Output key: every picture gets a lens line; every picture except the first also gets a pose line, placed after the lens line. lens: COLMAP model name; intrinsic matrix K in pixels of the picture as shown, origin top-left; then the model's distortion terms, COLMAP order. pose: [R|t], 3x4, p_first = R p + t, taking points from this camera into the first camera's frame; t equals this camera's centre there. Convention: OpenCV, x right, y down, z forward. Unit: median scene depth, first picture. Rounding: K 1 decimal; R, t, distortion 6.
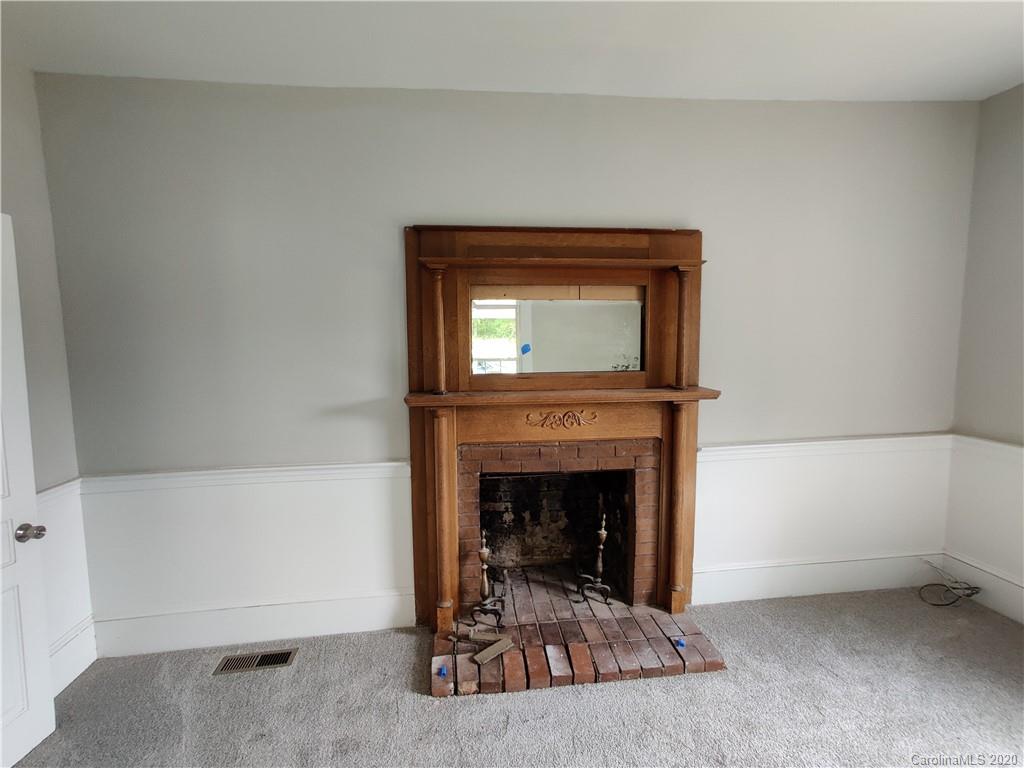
lens RADIAL K [[517.5, 0, 512.1], [0, 517.5, 397.0], [0, 0, 1]] dist [-0.001156, 0.010052]
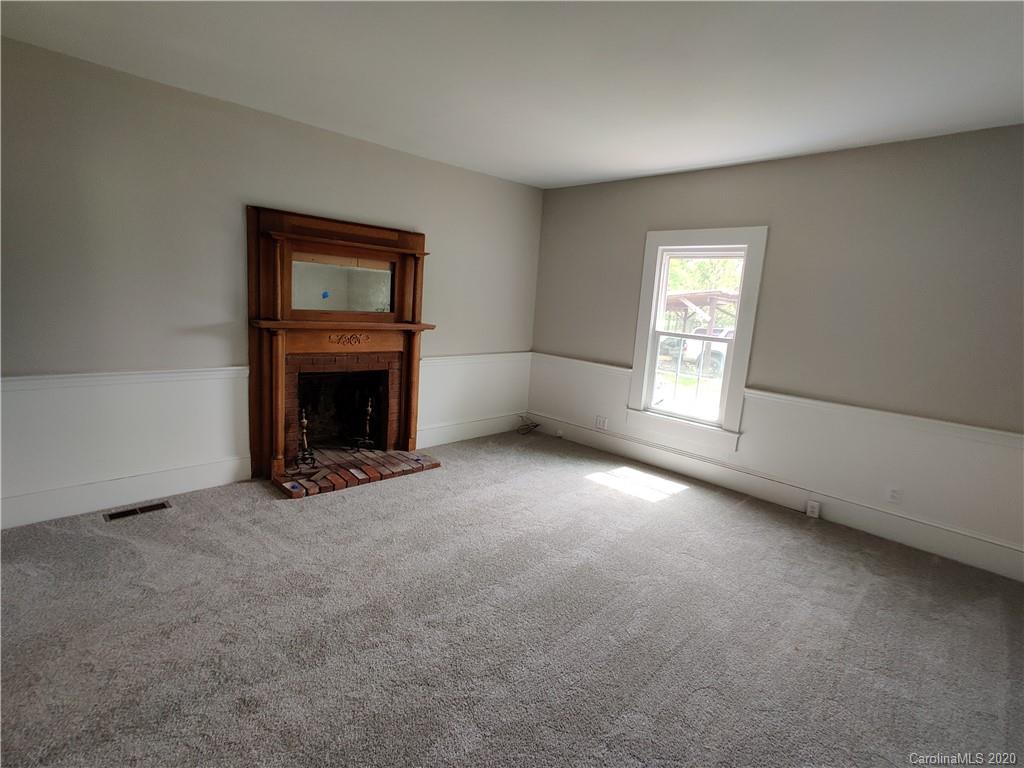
lens RADIAL K [[517.5, 0, 514.0], [0, 517.5, 384.1], [0, 0, 1]] dist [-0.001156, 0.010052]
pose [[0.789802, -0.035323, 0.612344, -0.505857], [-0.010701, 0.997395, 0.071336, 0.062198], [-0.613269, -0.062894, 0.787366, -0.629925]]
